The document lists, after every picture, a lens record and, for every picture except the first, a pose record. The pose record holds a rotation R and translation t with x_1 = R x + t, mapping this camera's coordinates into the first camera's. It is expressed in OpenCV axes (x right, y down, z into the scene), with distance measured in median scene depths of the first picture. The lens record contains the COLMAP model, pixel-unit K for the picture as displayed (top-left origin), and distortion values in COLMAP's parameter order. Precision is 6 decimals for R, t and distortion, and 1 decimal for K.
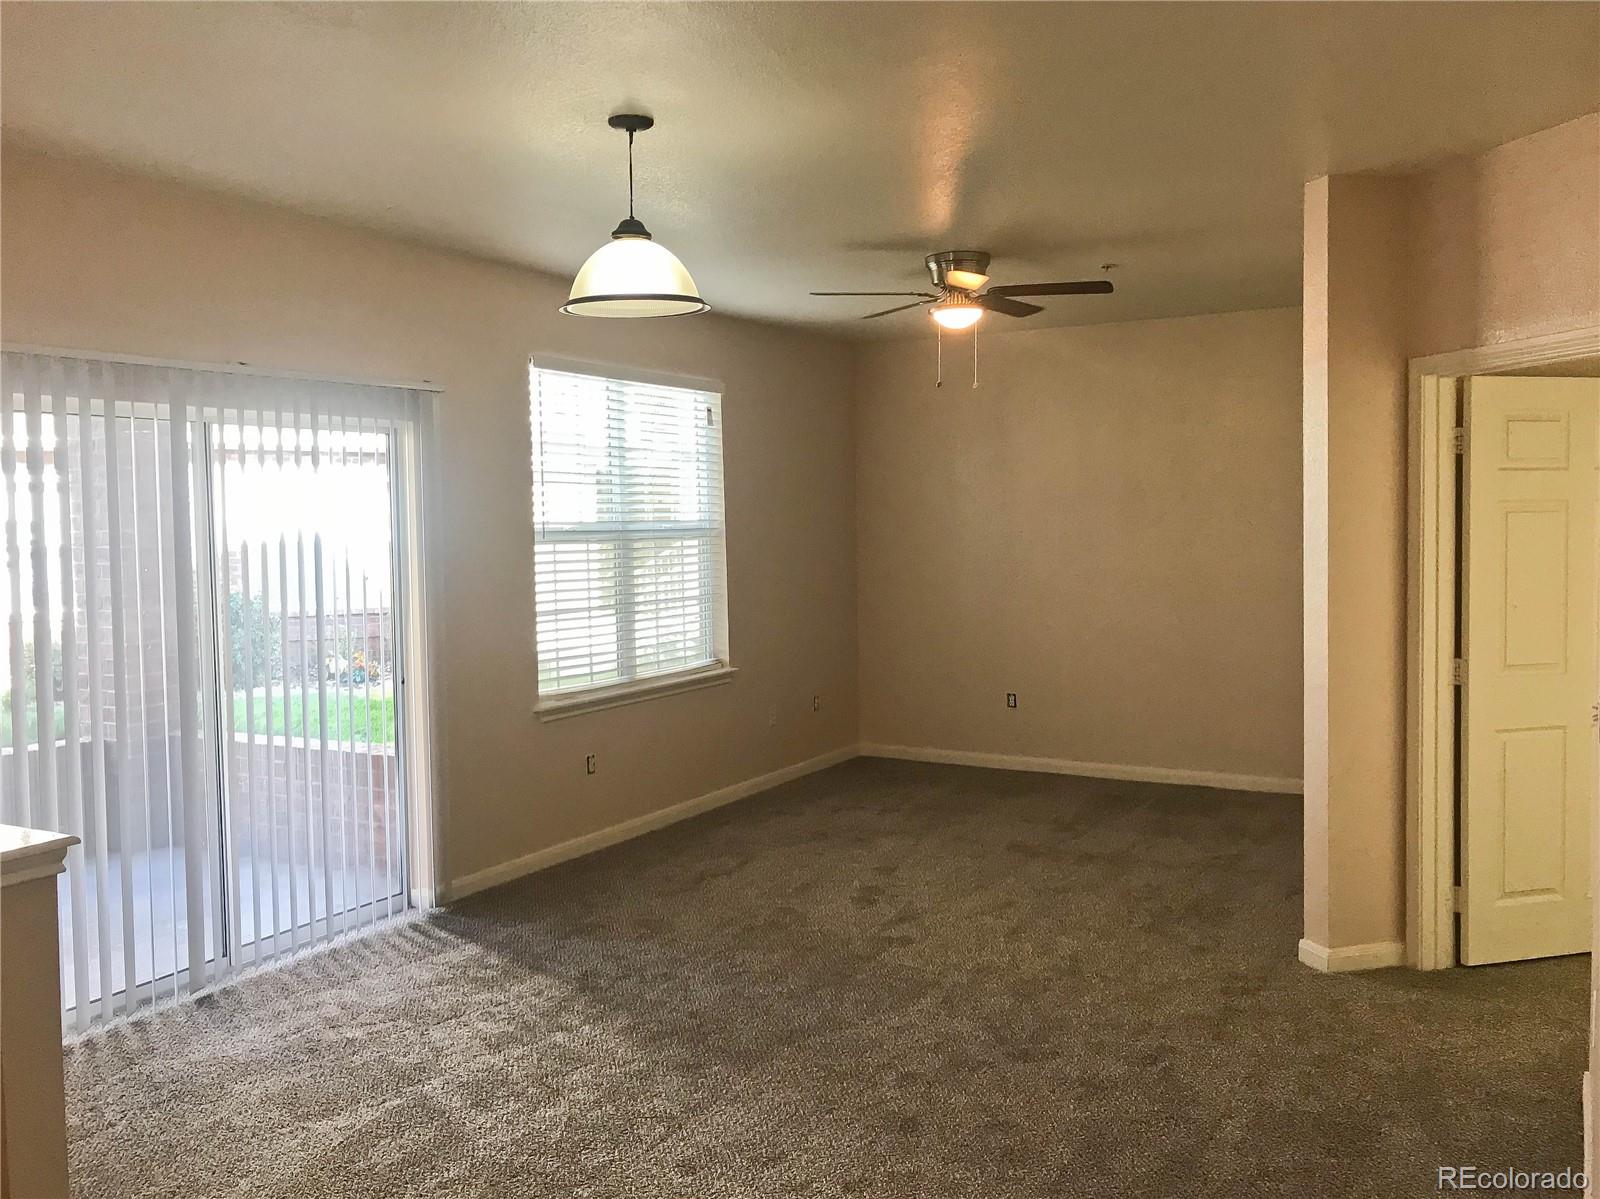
lens RADIAL K [[1337.3, 0, 764.4], [0, 1337.3, 603.8], [0, 0, 1]] dist [-0.000424, 0.017166]
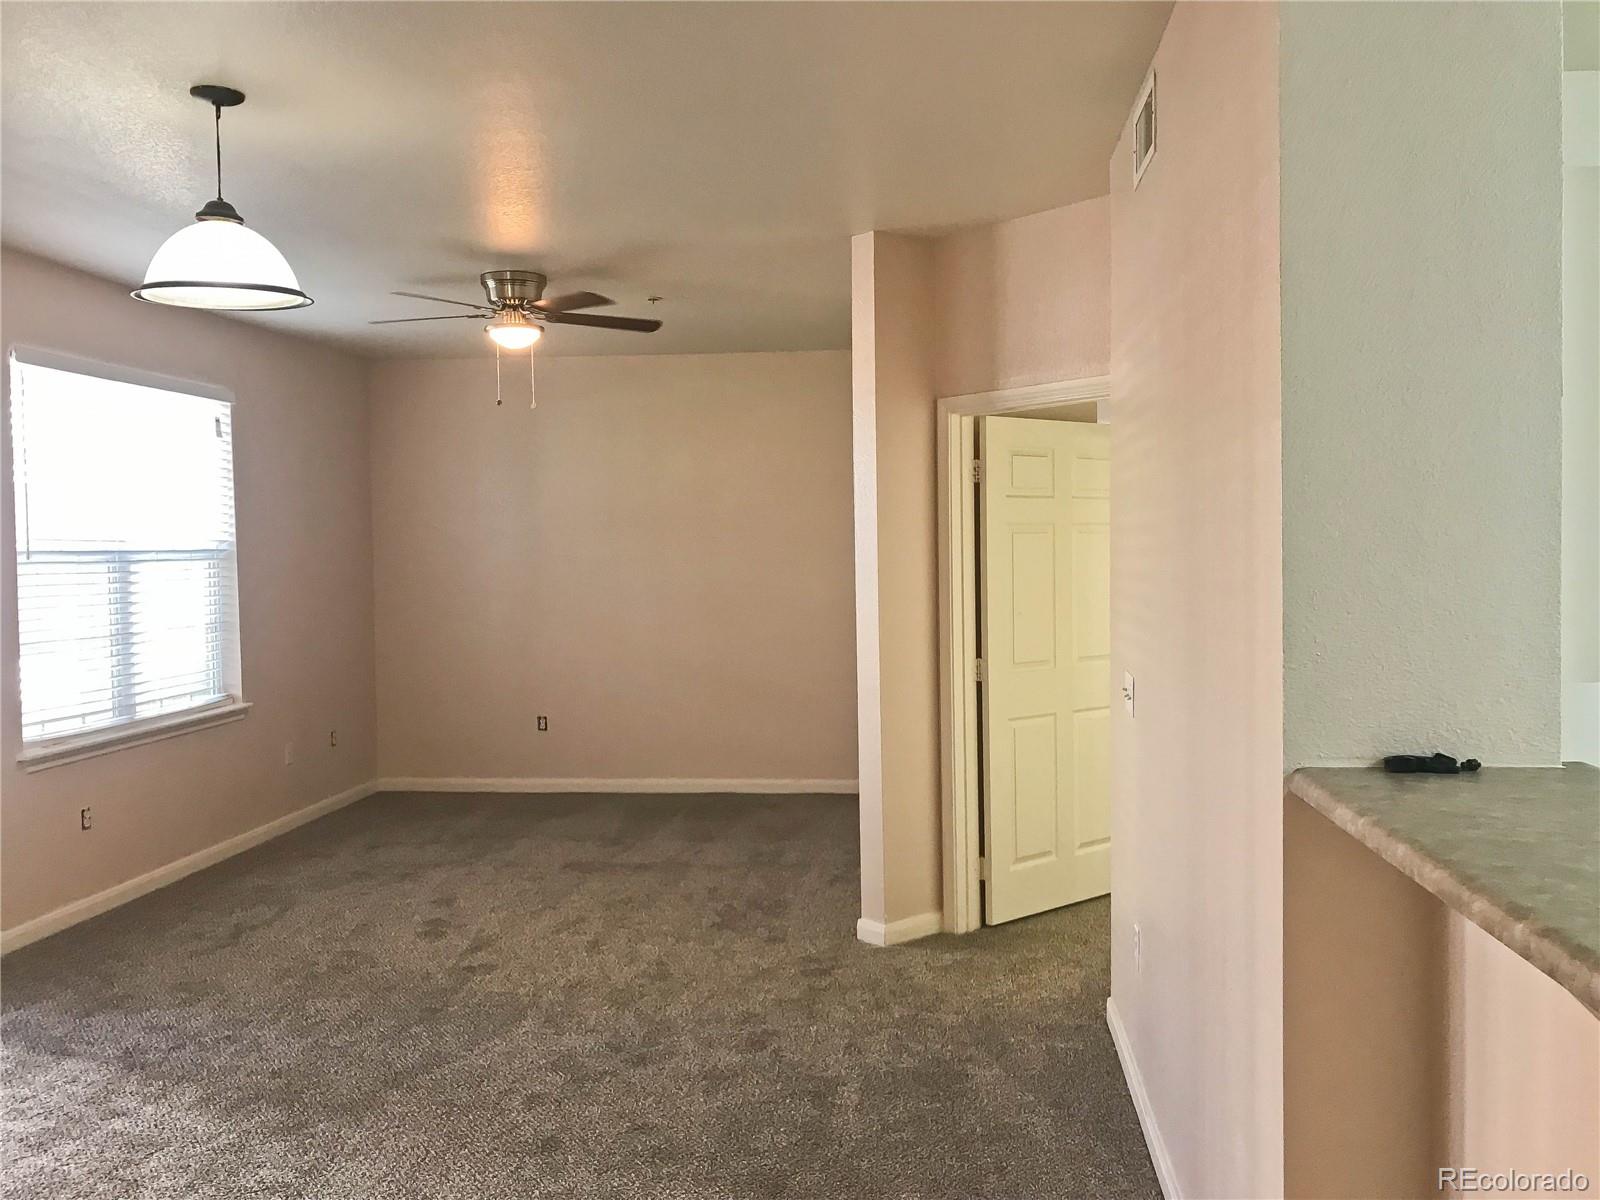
lens RADIAL K [[1327.2, 0, 800.0], [0, 1327.2, 600.0], [0, 0, 1]] dist [0.049082, -0.068476]
pose [[0.915029, -0.013488, 0.403162, -0.084108], [0.023518, 0.999525, -0.019939, 0.009184], [-0.402702, 0.027727, 0.914911, 0.010508]]
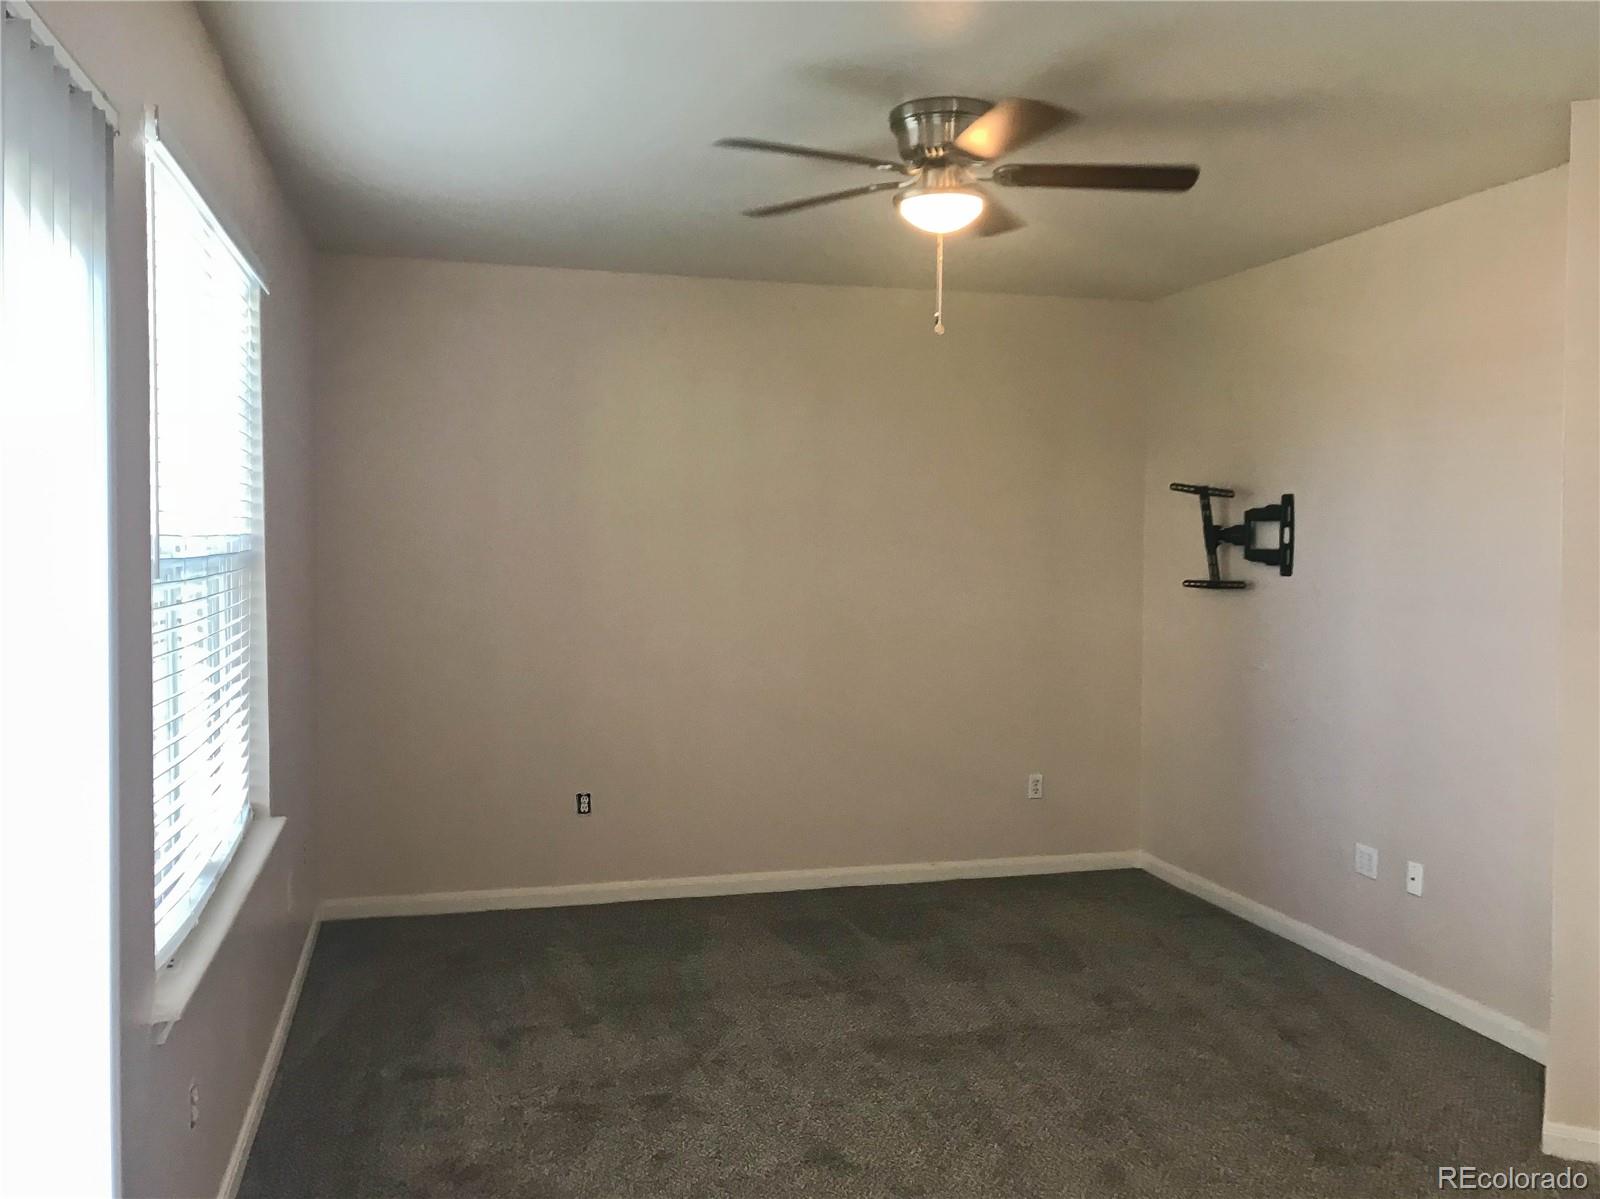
lens RADIAL K [[1327.2, 0, 800.0], [0, 1327.2, 599.5], [0, 0, 1]] dist [0.049082, -0.068476]
pose [[0.703751, -0.017553, 0.710230, -0.475307], [0.033059, 0.999421, -0.008058, -0.050878], [-0.709677, 0.029151, 0.703923, 0.919350]]
